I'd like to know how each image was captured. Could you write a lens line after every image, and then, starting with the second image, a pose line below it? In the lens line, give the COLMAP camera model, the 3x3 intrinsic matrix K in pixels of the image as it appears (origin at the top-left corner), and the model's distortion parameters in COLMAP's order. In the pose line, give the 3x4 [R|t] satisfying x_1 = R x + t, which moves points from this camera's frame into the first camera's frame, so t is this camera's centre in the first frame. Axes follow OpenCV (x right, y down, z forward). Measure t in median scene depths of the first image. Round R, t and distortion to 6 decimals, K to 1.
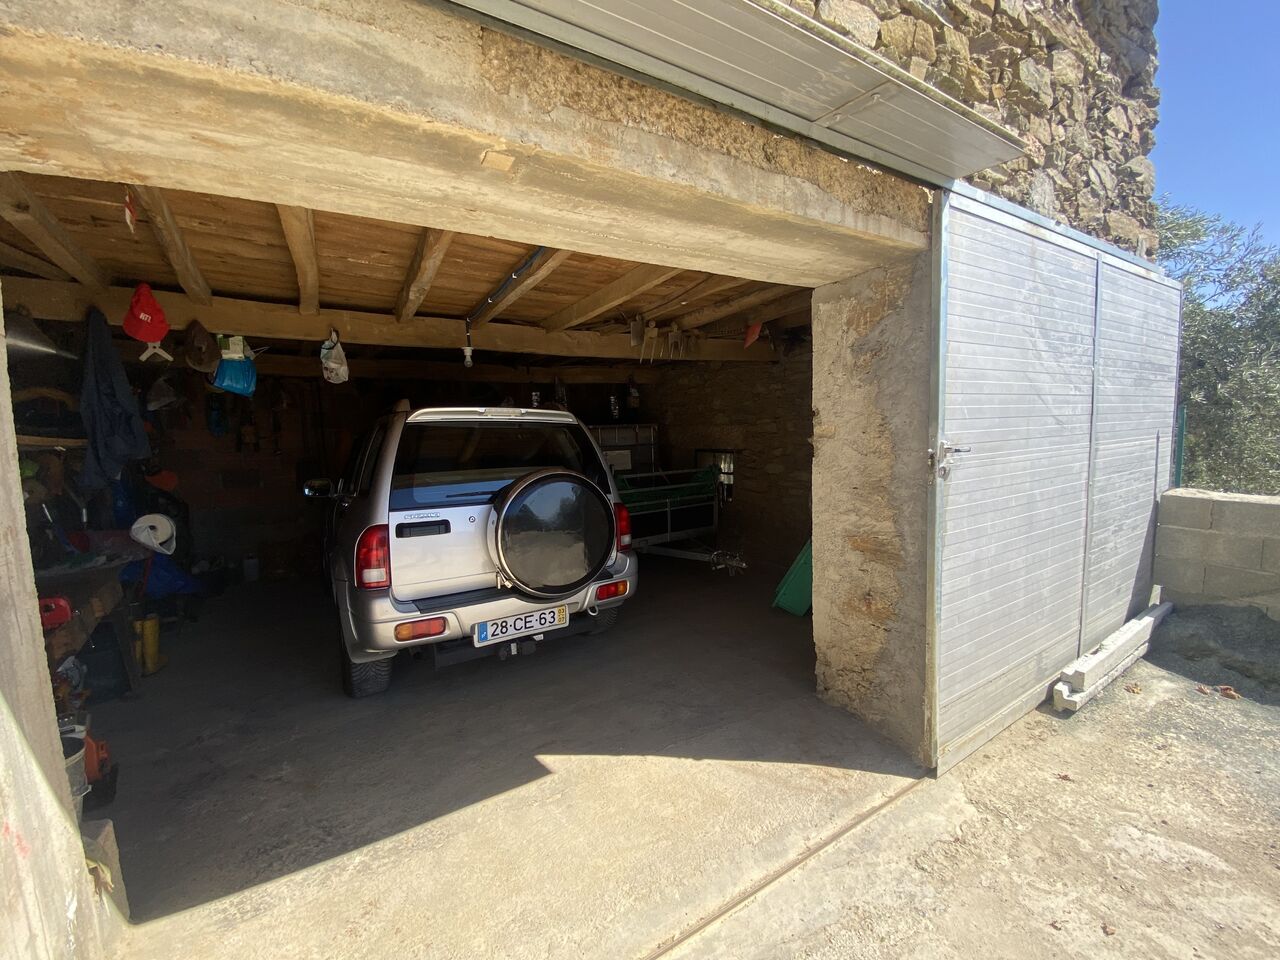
lens RADIAL K [[528.2, 0, 640.0], [0, 528.2, 480.0], [0, 0, 1]] dist [0.001643, -0.012568]
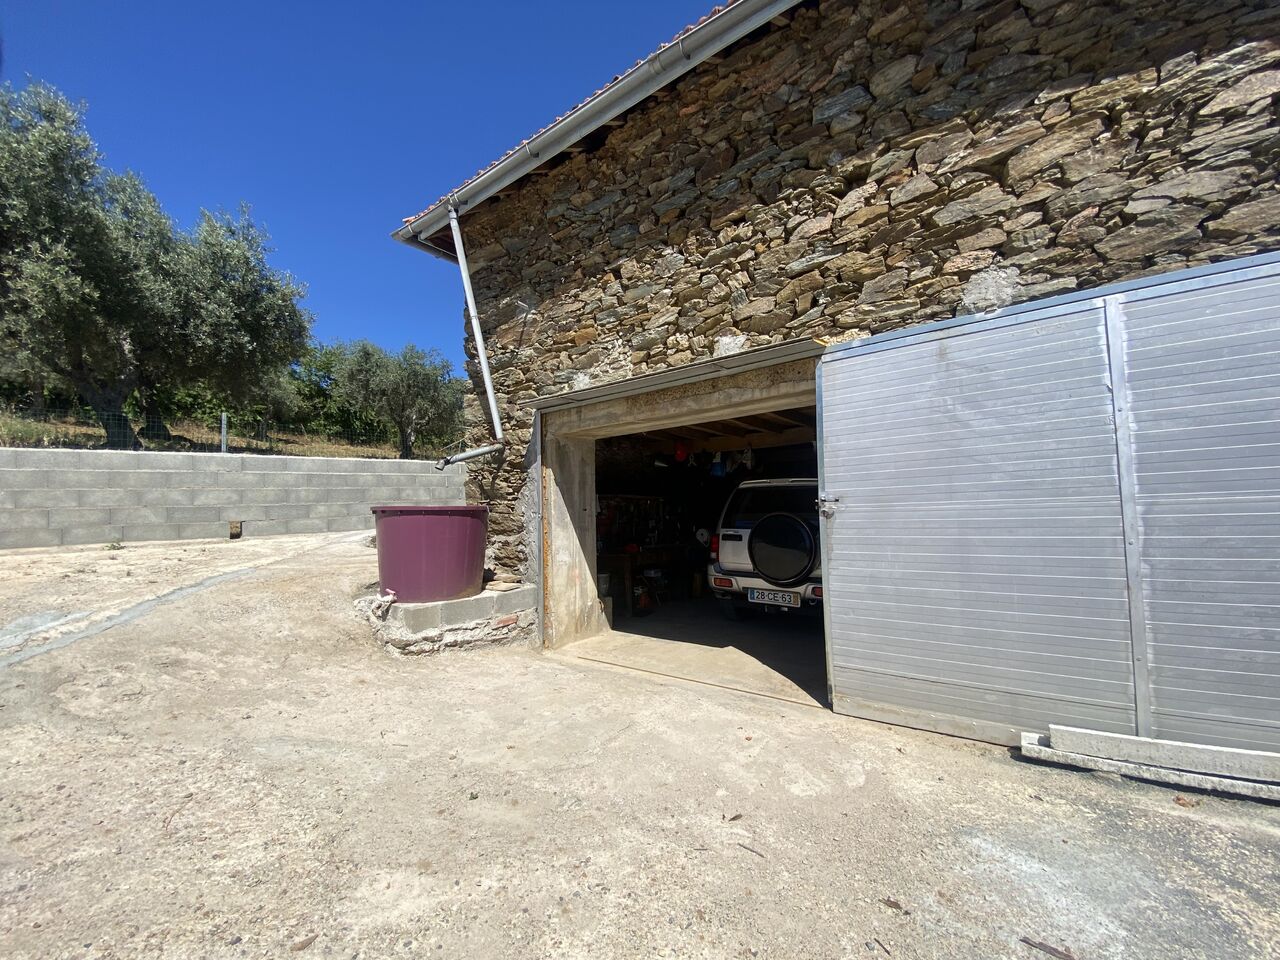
lens RADIAL K [[548.9, 0, 640.0], [0, 548.9, 480.0], [0, 0, 1]] dist [-0.056582, -0.000228]
pose [[0.326376, -0.032559, -0.944679, 1.735090], [-0.080046, 0.994865, -0.061943, 0.028934], [0.941845, 0.095834, 0.322094, -0.102913]]
